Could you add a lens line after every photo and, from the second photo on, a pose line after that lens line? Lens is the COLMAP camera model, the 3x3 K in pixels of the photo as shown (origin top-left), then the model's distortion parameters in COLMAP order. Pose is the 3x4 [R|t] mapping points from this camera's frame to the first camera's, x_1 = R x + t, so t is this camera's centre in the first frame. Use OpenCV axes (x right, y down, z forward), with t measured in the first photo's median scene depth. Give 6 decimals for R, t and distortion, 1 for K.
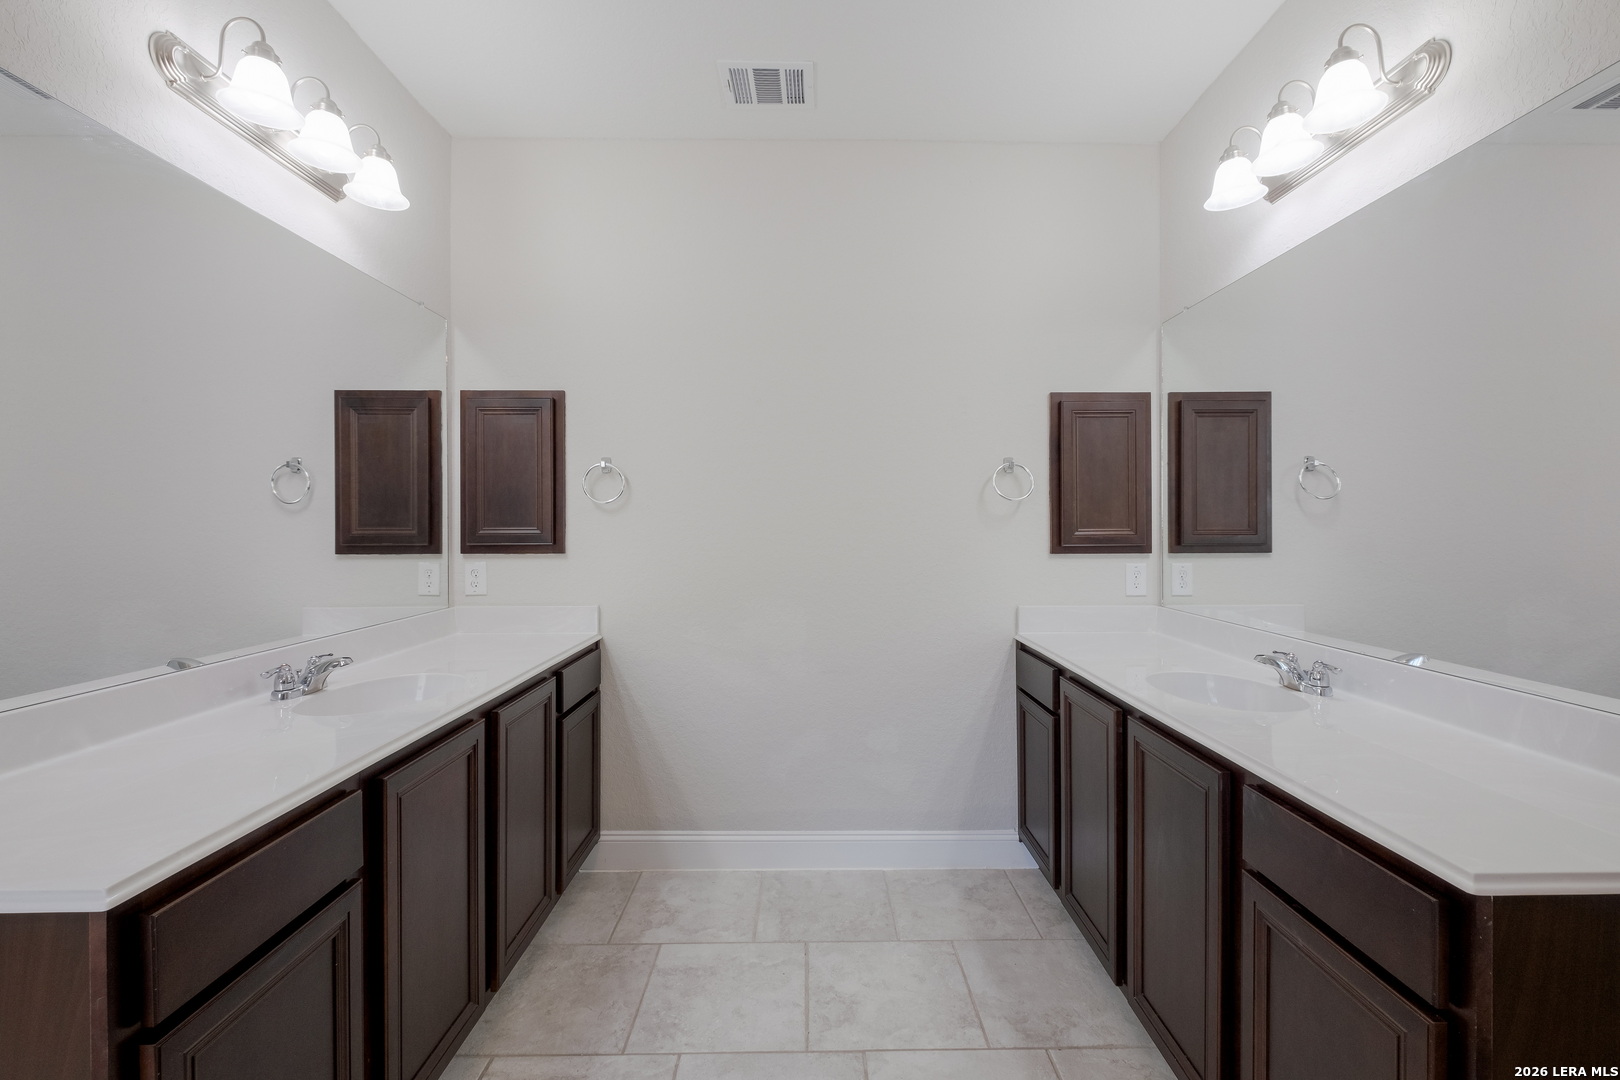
lens RADIAL K [[694.8, 0, 823.0], [0, 694.8, 529.3], [0, 0, 1]] dist [0.007172, -0.004636]
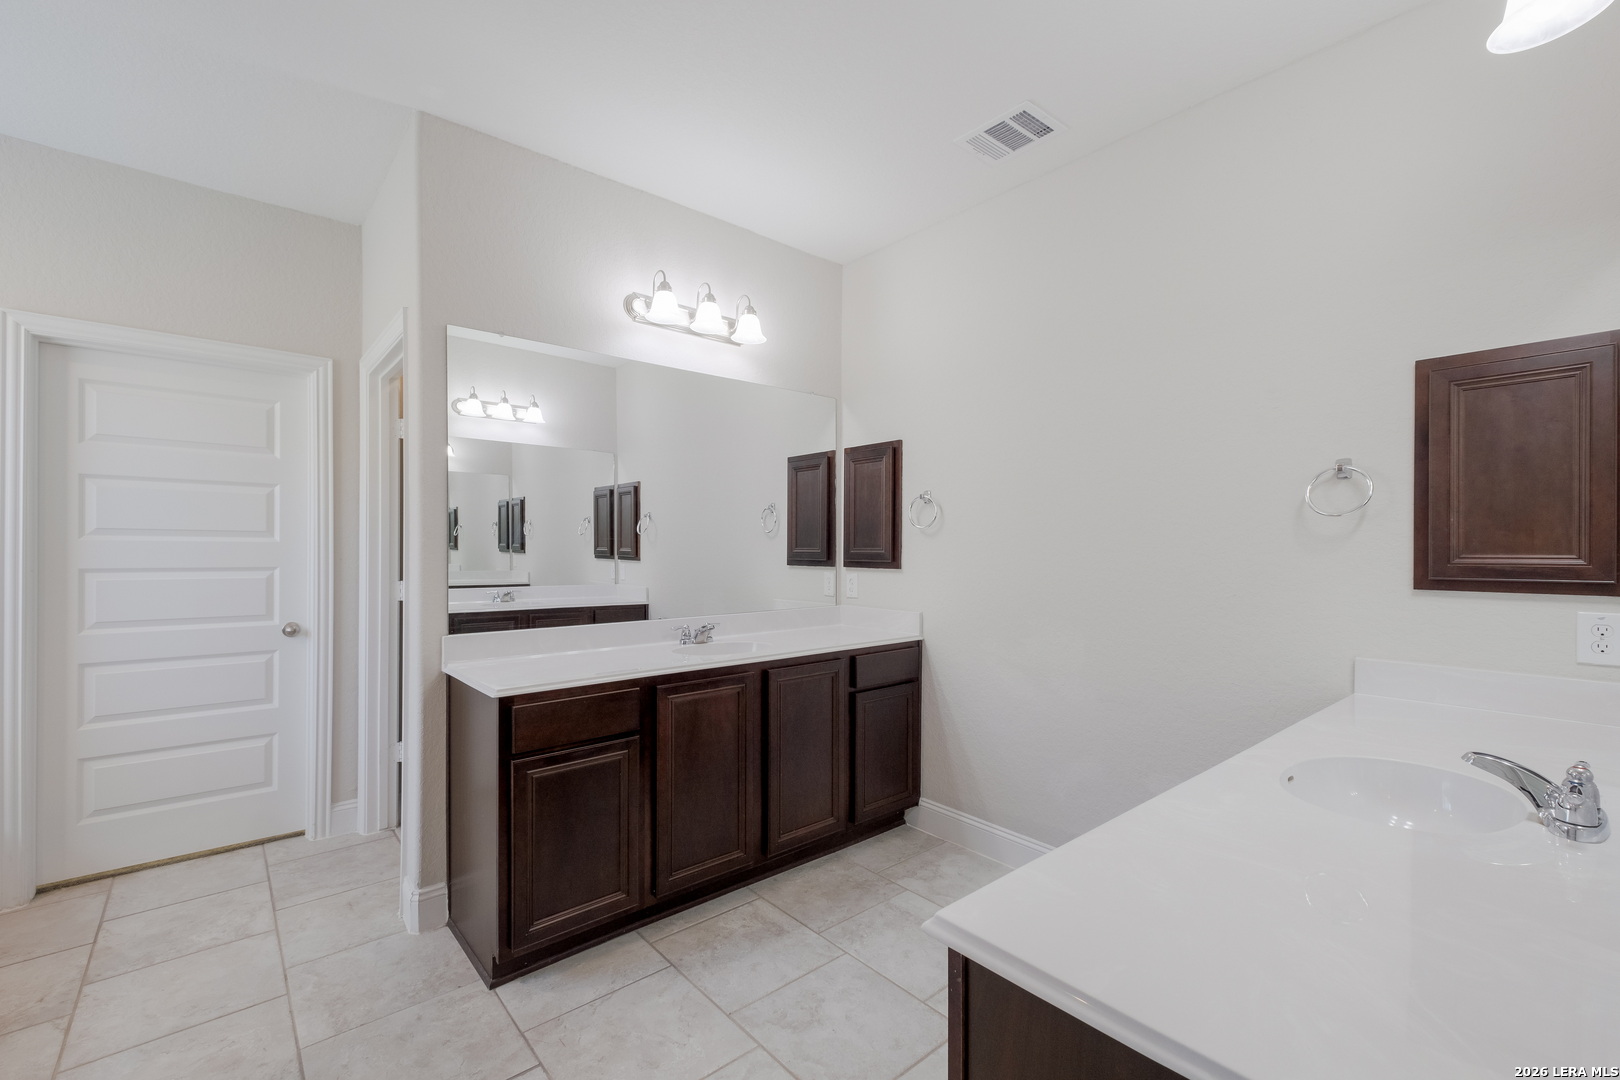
lens RADIAL K [[694.8, 0, 817.6], [0, 694.8, 547.1], [0, 0, 1]] dist [0.007172, -0.004636]
pose [[0.636870, 0.004056, -0.770961, 0.511147], [-0.003623, 0.999991, 0.002269, -0.007448], [0.770963, 0.001348, 0.636879, 0.083438]]
